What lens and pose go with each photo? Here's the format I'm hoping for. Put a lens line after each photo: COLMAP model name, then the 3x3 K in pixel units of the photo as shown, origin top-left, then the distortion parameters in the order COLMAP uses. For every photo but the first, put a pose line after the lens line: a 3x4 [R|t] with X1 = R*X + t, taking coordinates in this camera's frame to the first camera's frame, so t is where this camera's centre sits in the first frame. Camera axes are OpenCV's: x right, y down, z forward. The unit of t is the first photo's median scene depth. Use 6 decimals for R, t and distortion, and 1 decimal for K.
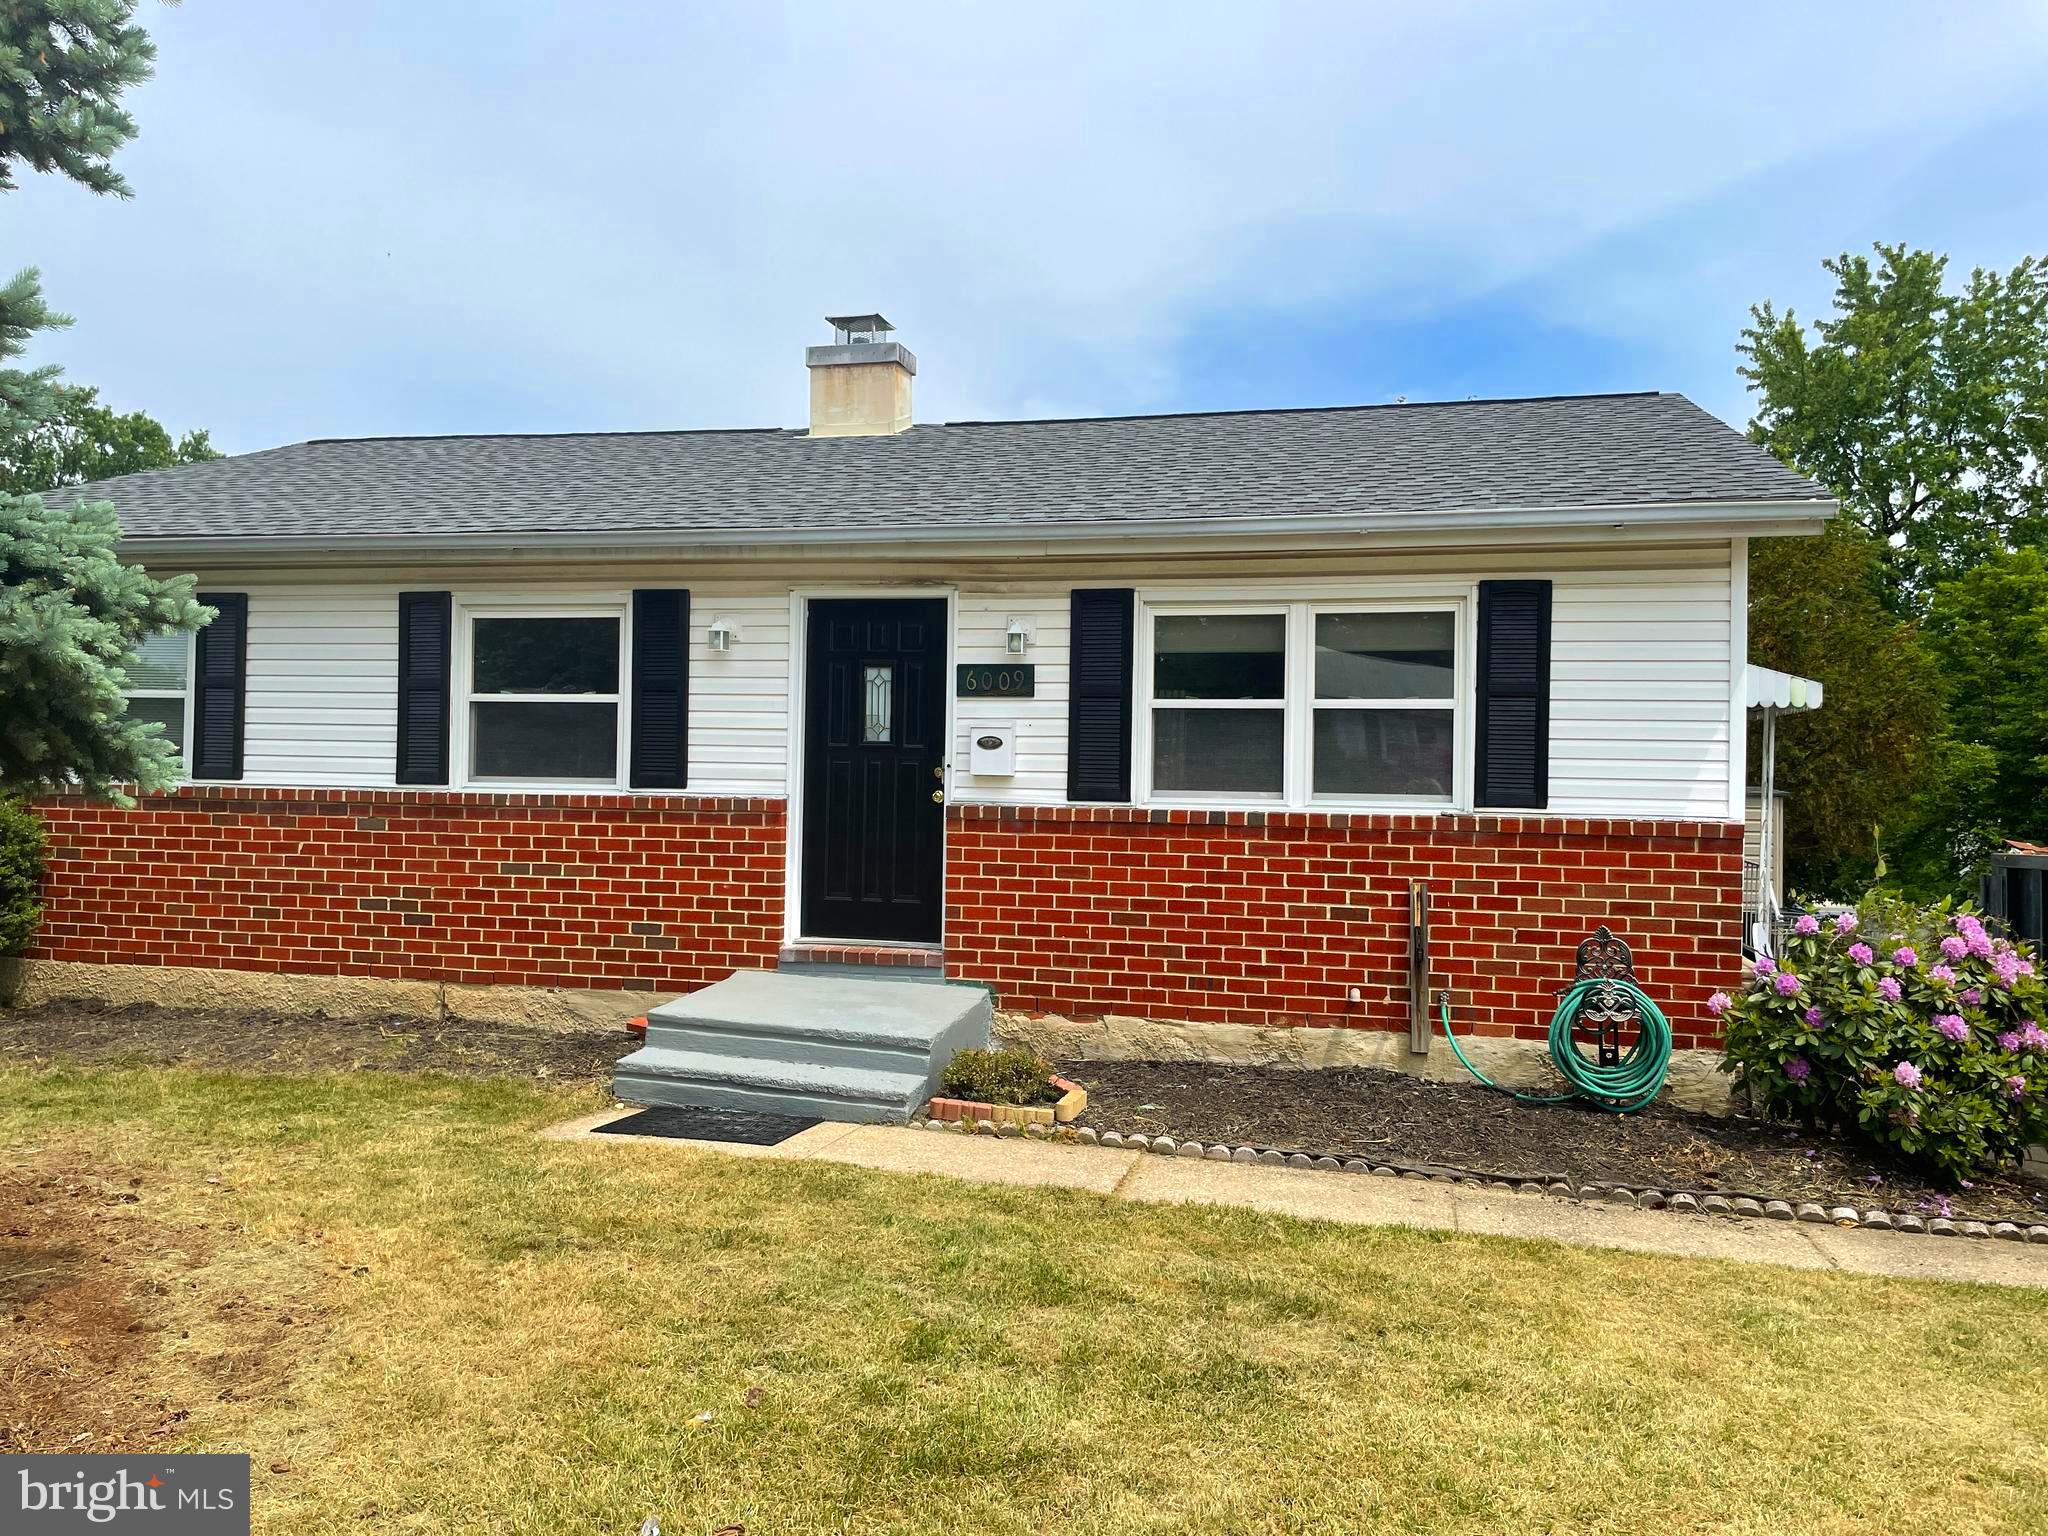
lens RADIAL K [[1537.7, 0, 1033.3], [0, 1537.7, 755.7], [0, 0, 1]] dist [0.068089, -0.072384]
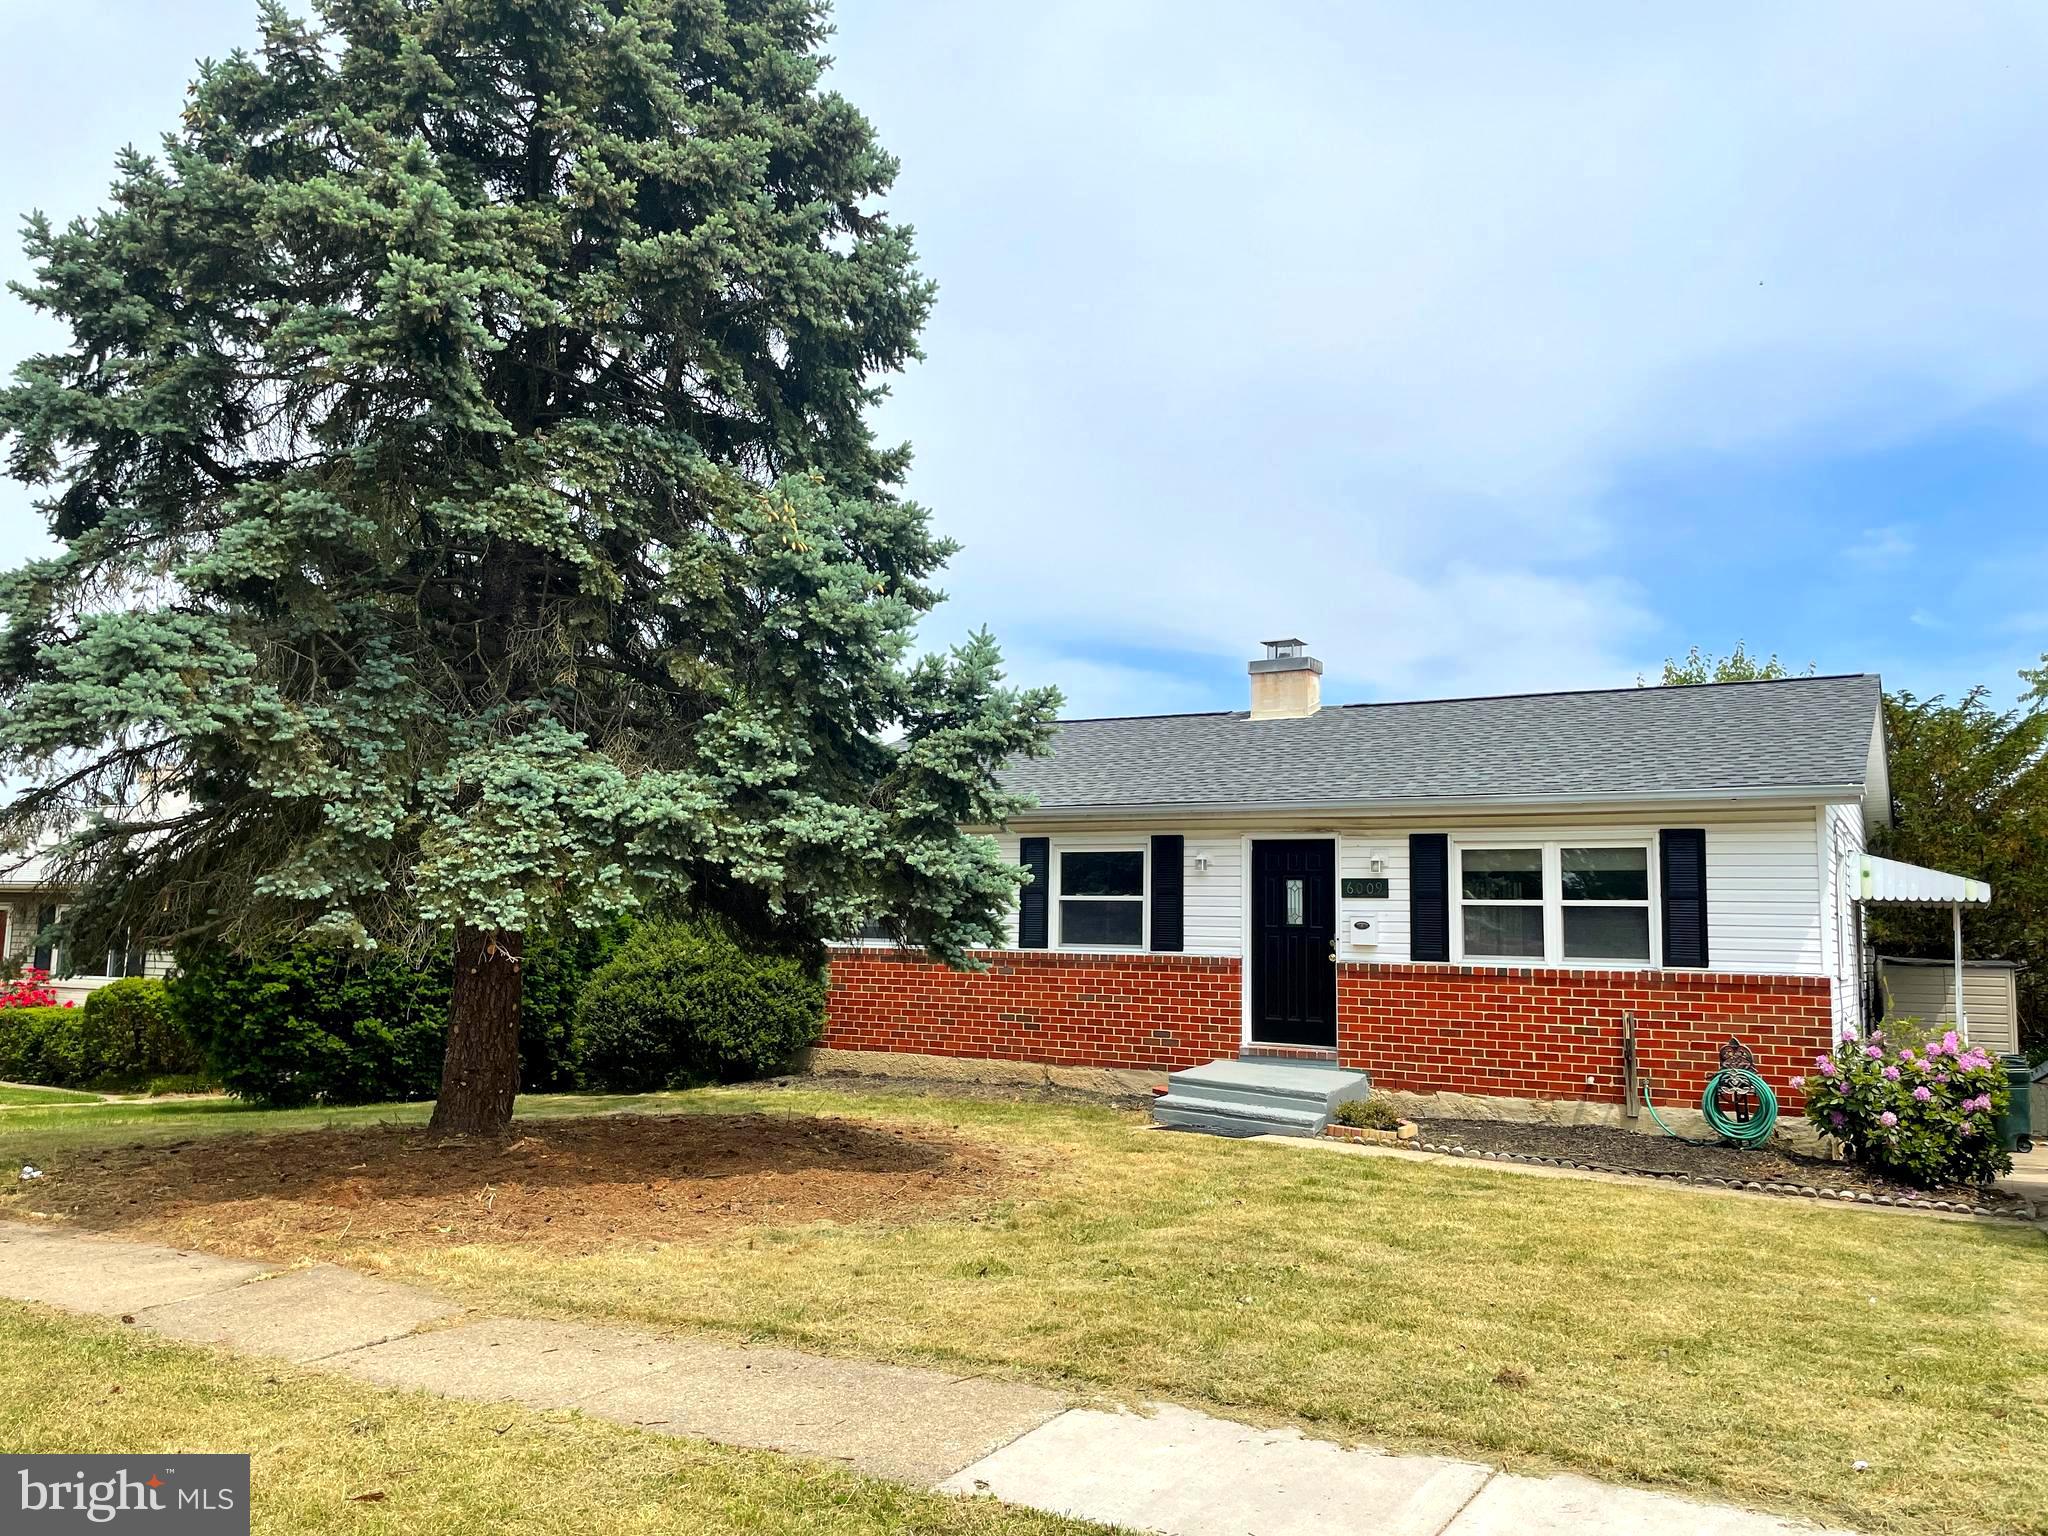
lens RADIAL K [[1537.7, 0, 1009.7], [0, 1537.7, 753.9], [0, 0, 1]] dist [0.068089, -0.072384]
pose [[0.956059, -0.031431, -0.291484, 0.103089], [-0.002179, 0.993447, -0.114271, -0.001096], [0.293166, 0.109885, 0.949726, -0.754689]]
